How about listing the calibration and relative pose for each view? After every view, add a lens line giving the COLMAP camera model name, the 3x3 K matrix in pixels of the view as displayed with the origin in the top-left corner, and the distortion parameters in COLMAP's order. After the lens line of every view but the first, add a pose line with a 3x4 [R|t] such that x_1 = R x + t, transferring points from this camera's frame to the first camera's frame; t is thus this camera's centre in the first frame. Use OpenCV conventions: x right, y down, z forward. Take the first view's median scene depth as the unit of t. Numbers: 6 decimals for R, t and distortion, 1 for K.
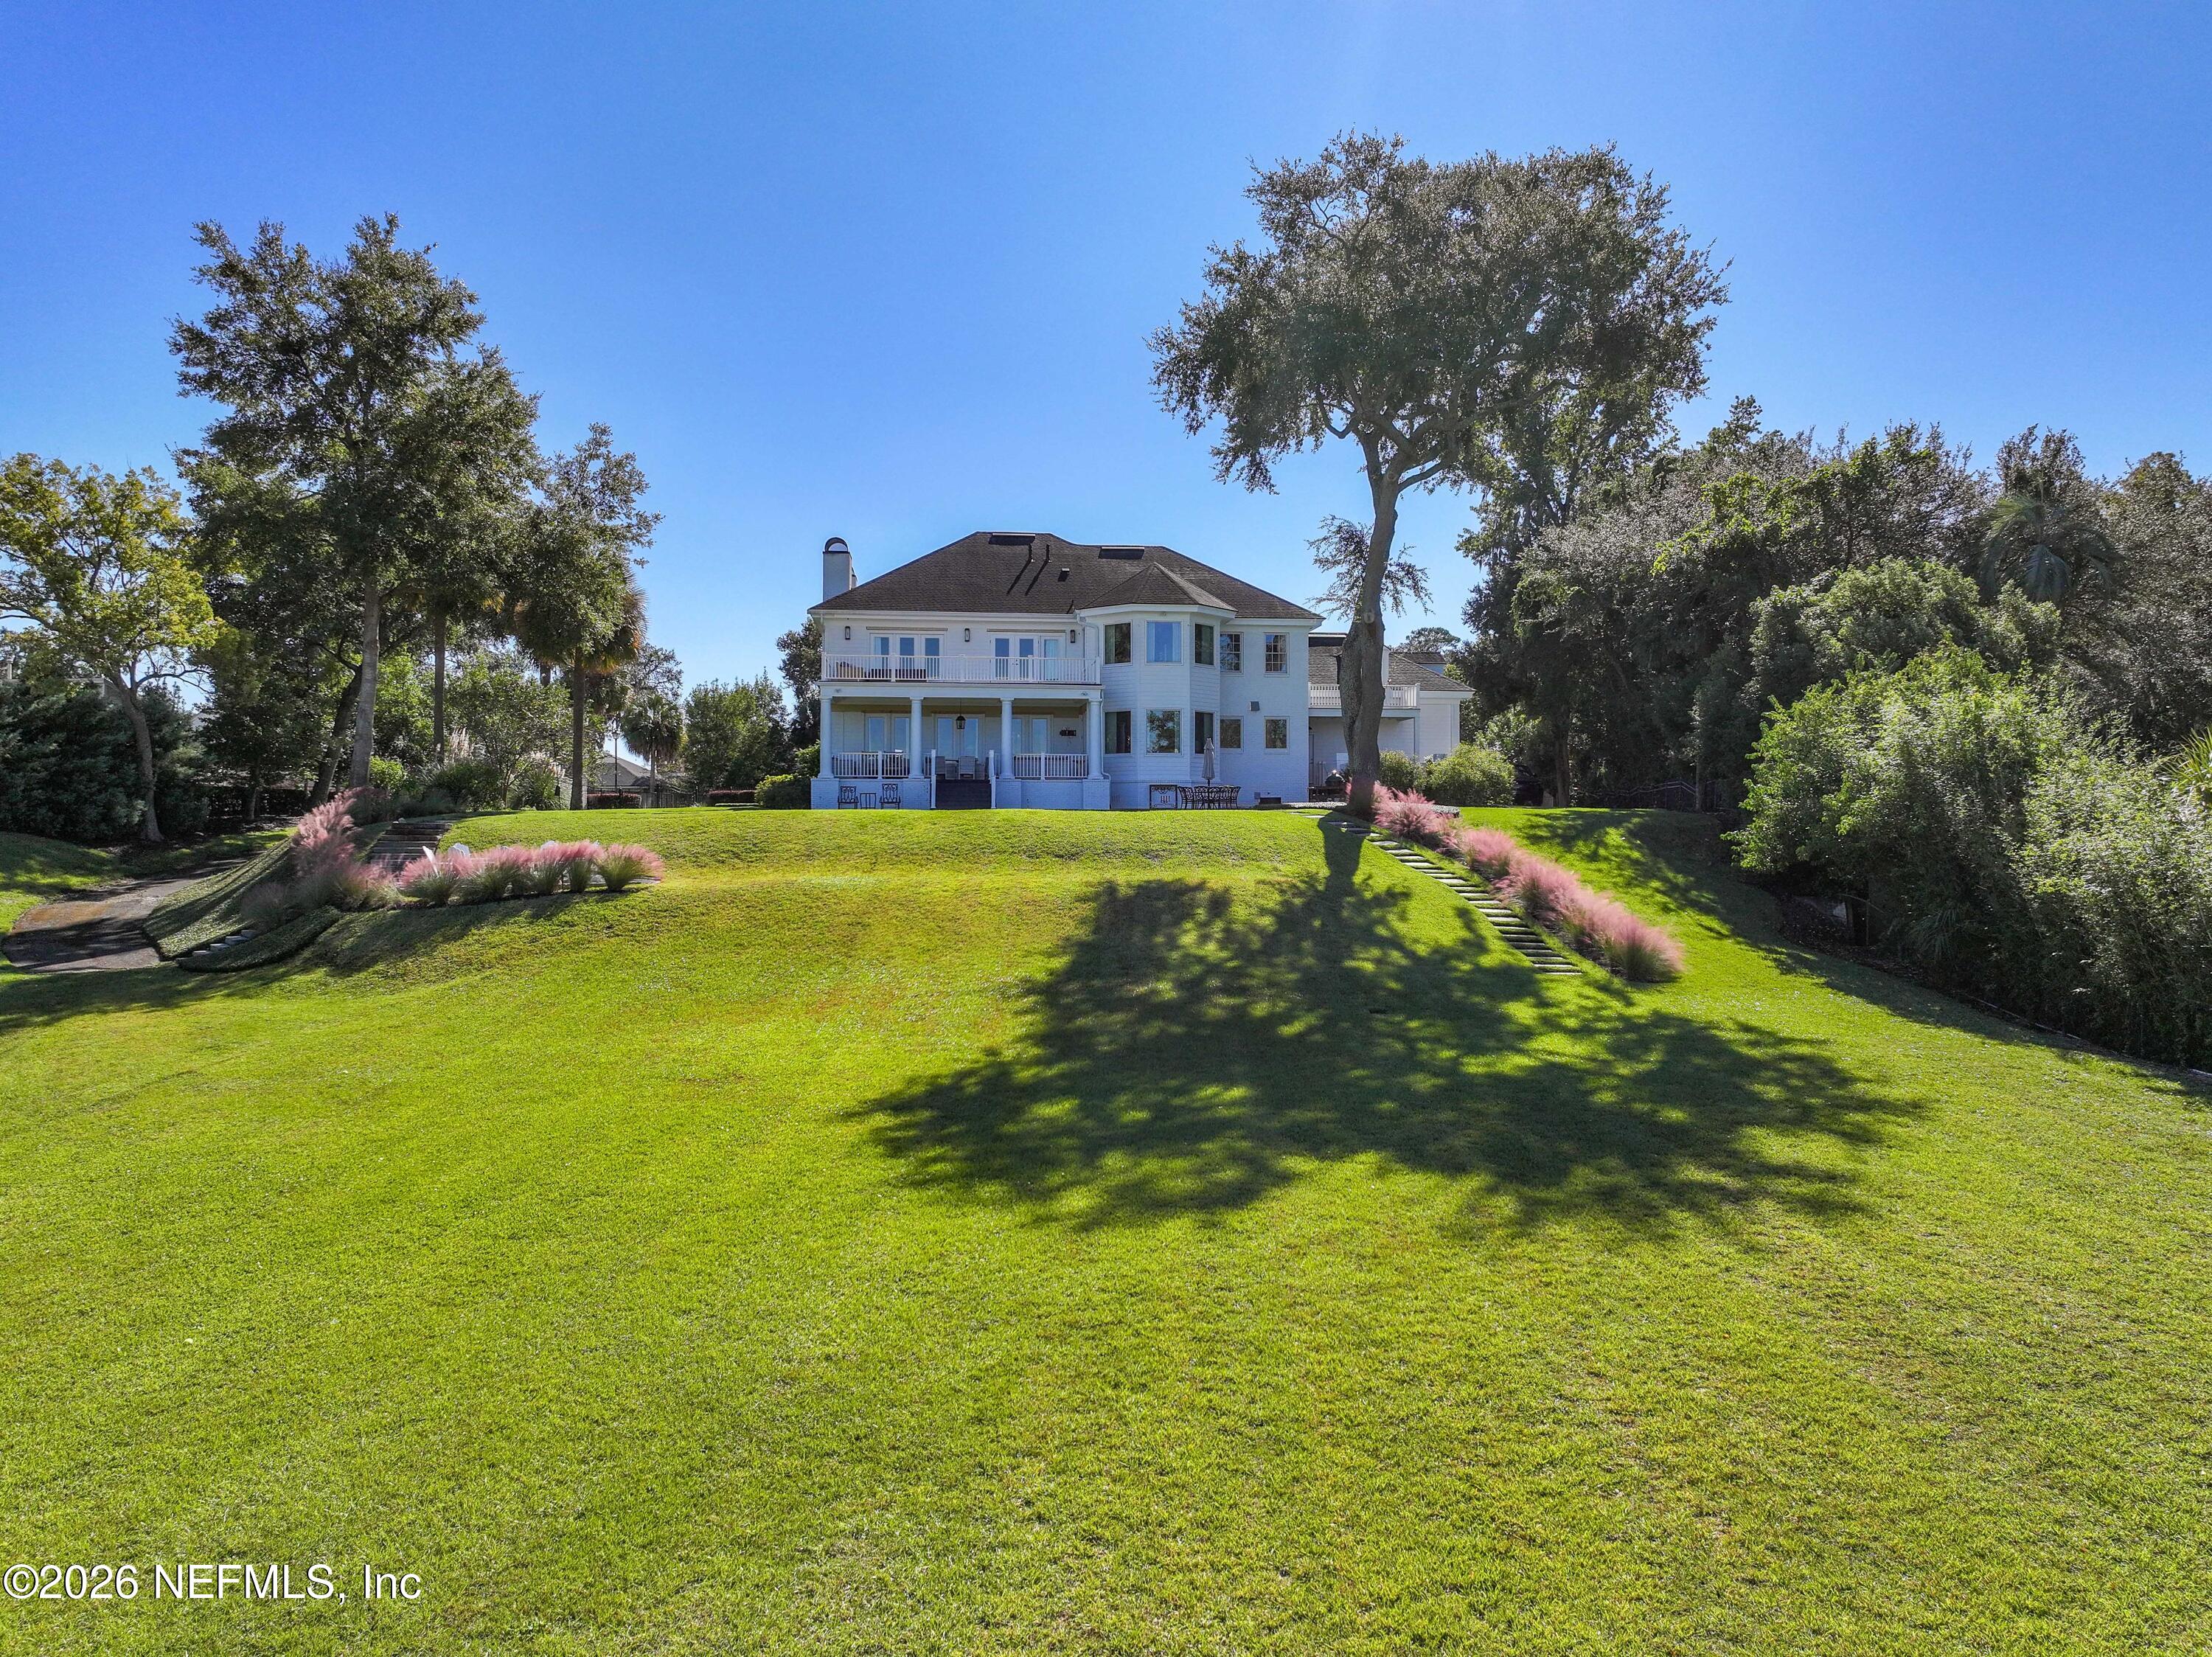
lens RADIAL K [[1559.0, 0, 1106.0], [0, 1559.0, 828.5], [0, 0, 1]] dist [-0.001081, -0.000055]
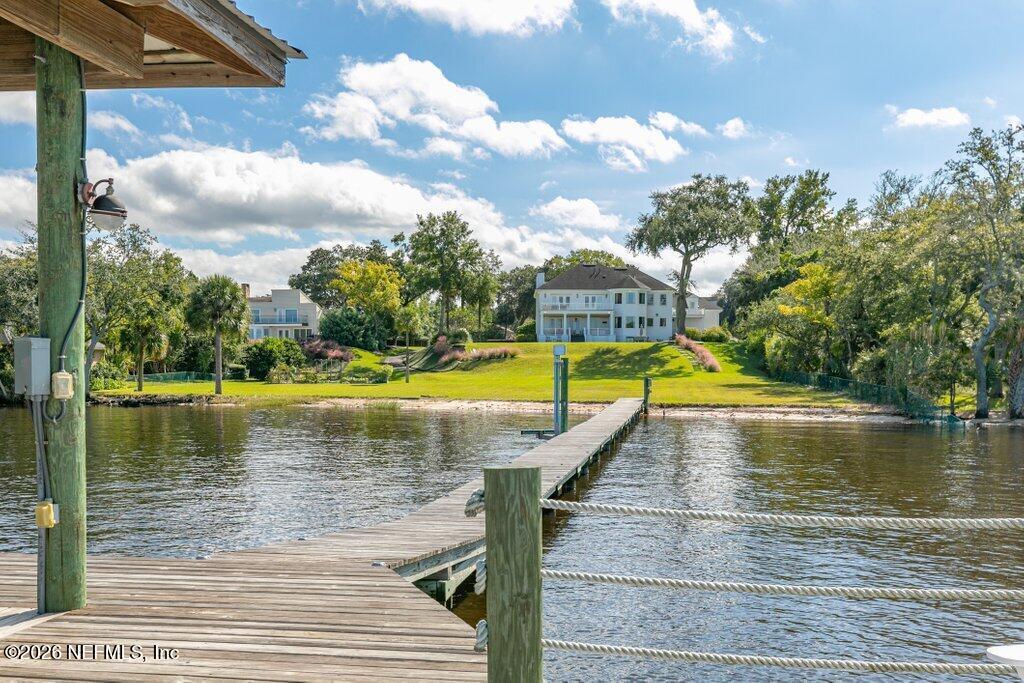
lens RADIAL K [[992.2, 0, 512.0], [0, 992.2, 341.5], [0, 0, 1]] dist [-0.005655, -0.005098]
pose [[0.994274, 0.000467, -0.106863, 0.008594], [-0.003459, 0.999607, -0.027810, 0.051404], [0.106808, 0.028020, 0.993885, -1.404083]]
